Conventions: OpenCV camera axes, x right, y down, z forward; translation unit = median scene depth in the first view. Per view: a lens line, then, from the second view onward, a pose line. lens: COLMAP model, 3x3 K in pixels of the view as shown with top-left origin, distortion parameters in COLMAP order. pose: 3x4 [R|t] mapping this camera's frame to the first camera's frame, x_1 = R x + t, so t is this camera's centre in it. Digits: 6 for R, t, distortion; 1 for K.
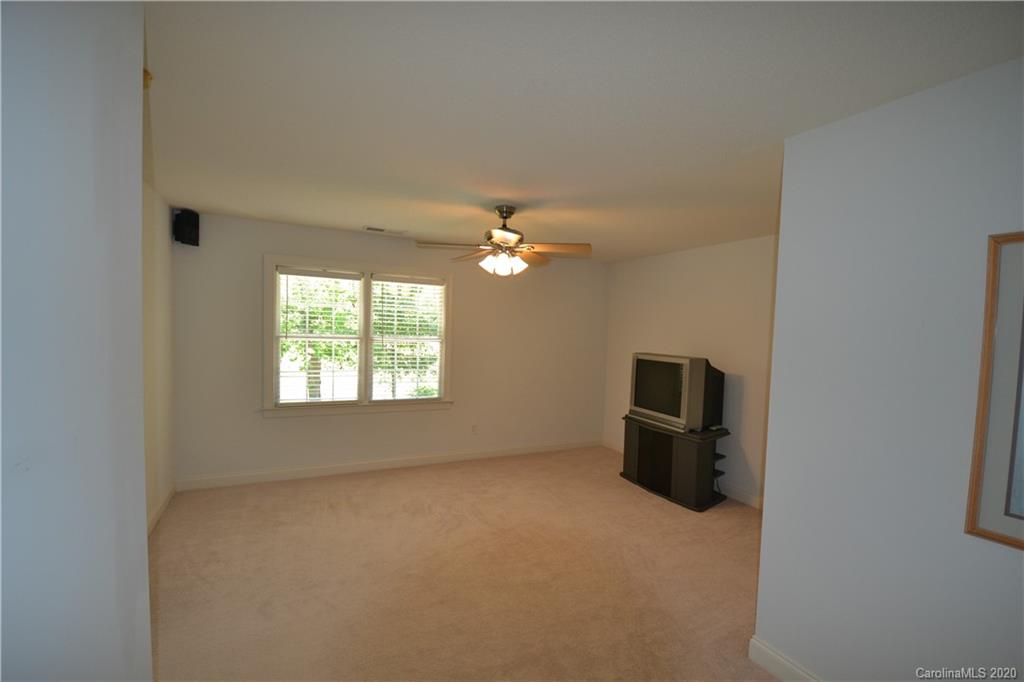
lens RADIAL K [[454.9, 0, 516.8], [0, 454.9, 354.0], [0, 0, 1]] dist [0.027022, -0.028321]
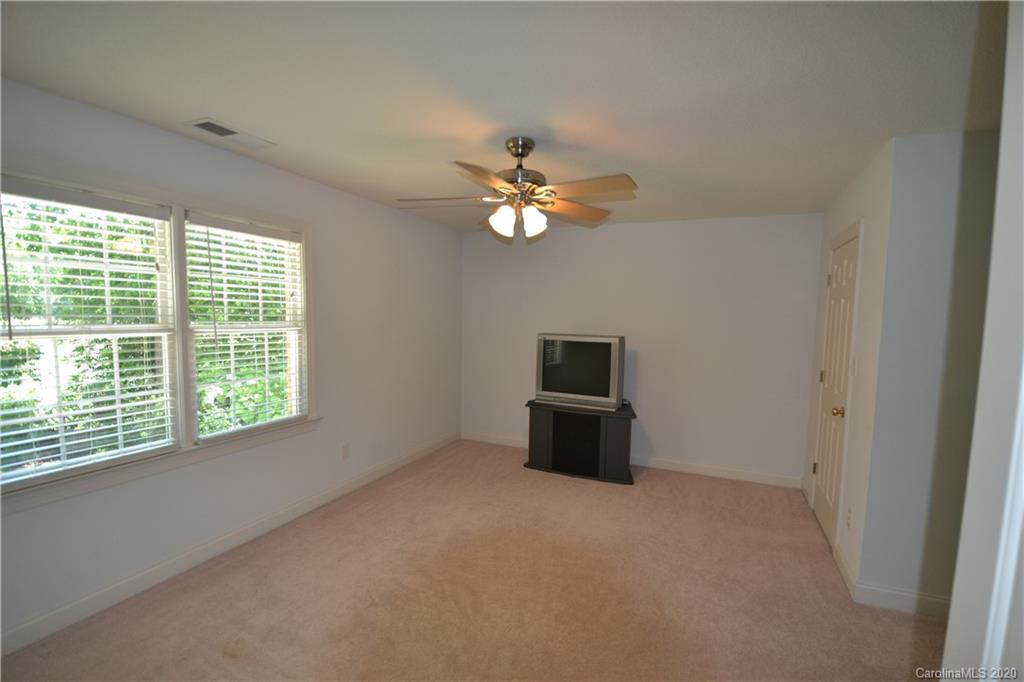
lens RADIAL K [[454.9, 0, 516.8], [0, 454.9, 354.0], [0, 0, 1]] dist [0.027022, -0.028321]
pose [[0.765957, -0.074151, 0.638601, -0.381818], [0.040386, 0.996914, 0.067317, -0.026058], [-0.641622, -0.025772, 0.766588, 0.329357]]
